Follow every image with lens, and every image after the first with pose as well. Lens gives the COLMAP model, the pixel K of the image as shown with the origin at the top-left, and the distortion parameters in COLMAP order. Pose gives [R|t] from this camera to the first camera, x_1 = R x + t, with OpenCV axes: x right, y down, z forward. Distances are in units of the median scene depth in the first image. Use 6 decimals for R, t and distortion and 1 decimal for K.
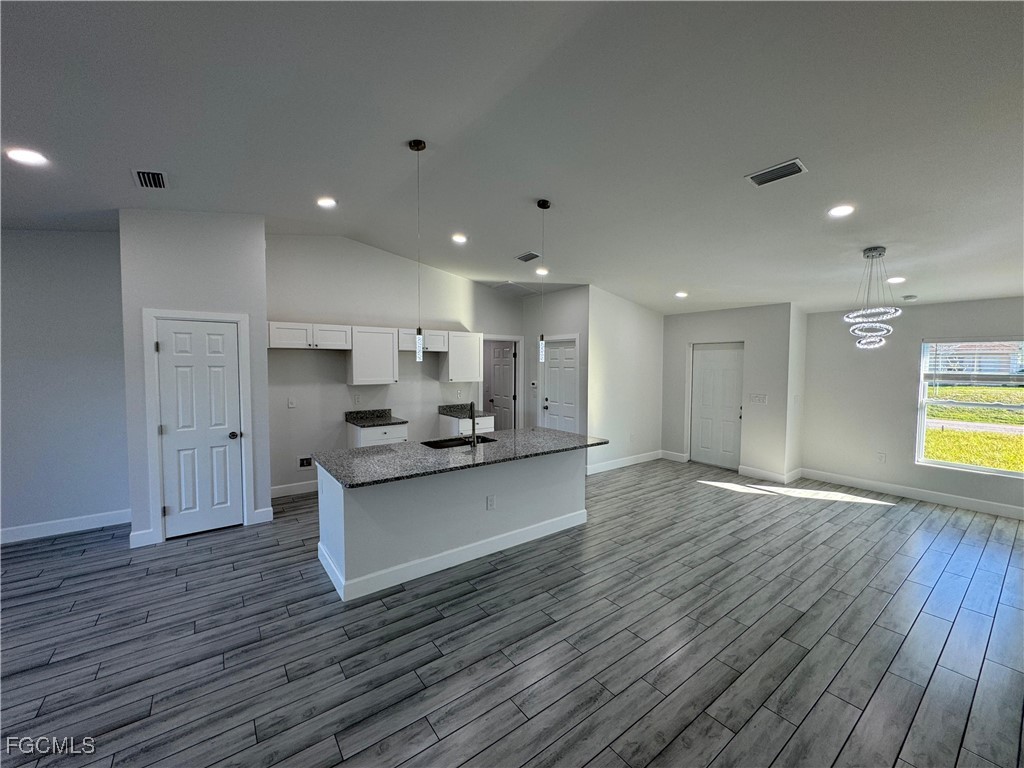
lens RADIAL K [[408.7, 0, 513.4], [0, 408.7, 382.7], [0, 0, 1]] dist [0.000389, -0.000474]
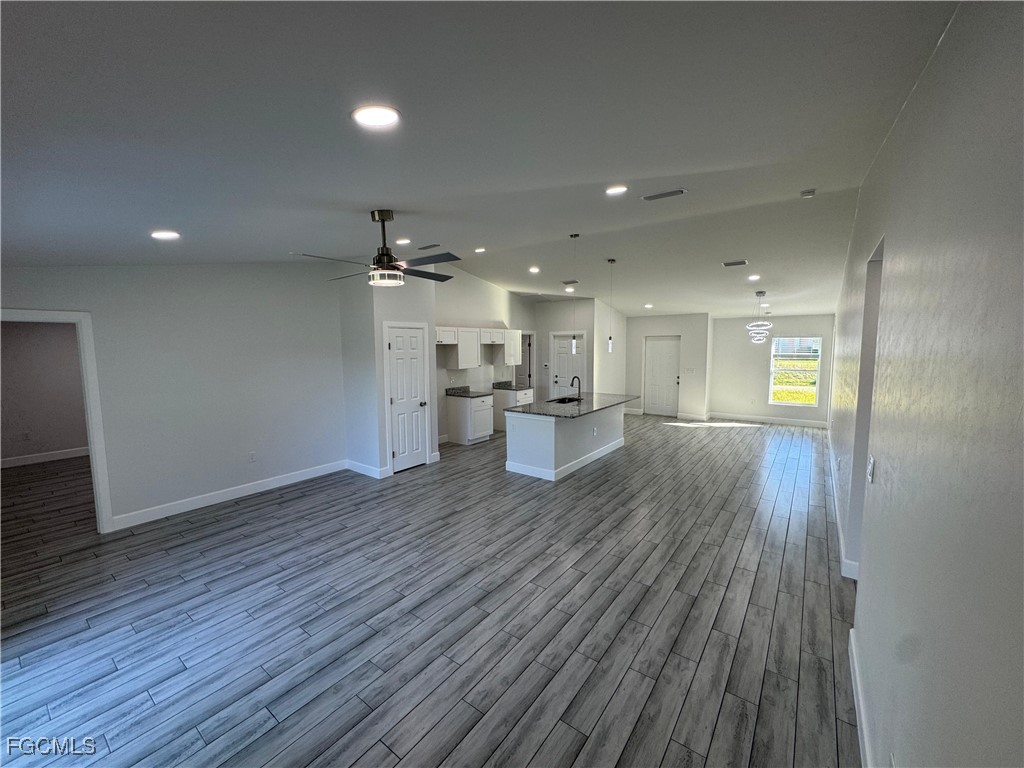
lens RADIAL K [[408.7, 0, 512.4], [0, 408.7, 384.4], [0, 0, 1]] dist [0.000389, -0.000474]
pose [[0.958322, -0.037245, 0.283253, -0.755455], [0.023375, 0.998364, 0.052189, -0.013447], [-0.284733, -0.043392, 0.957624, -0.506325]]
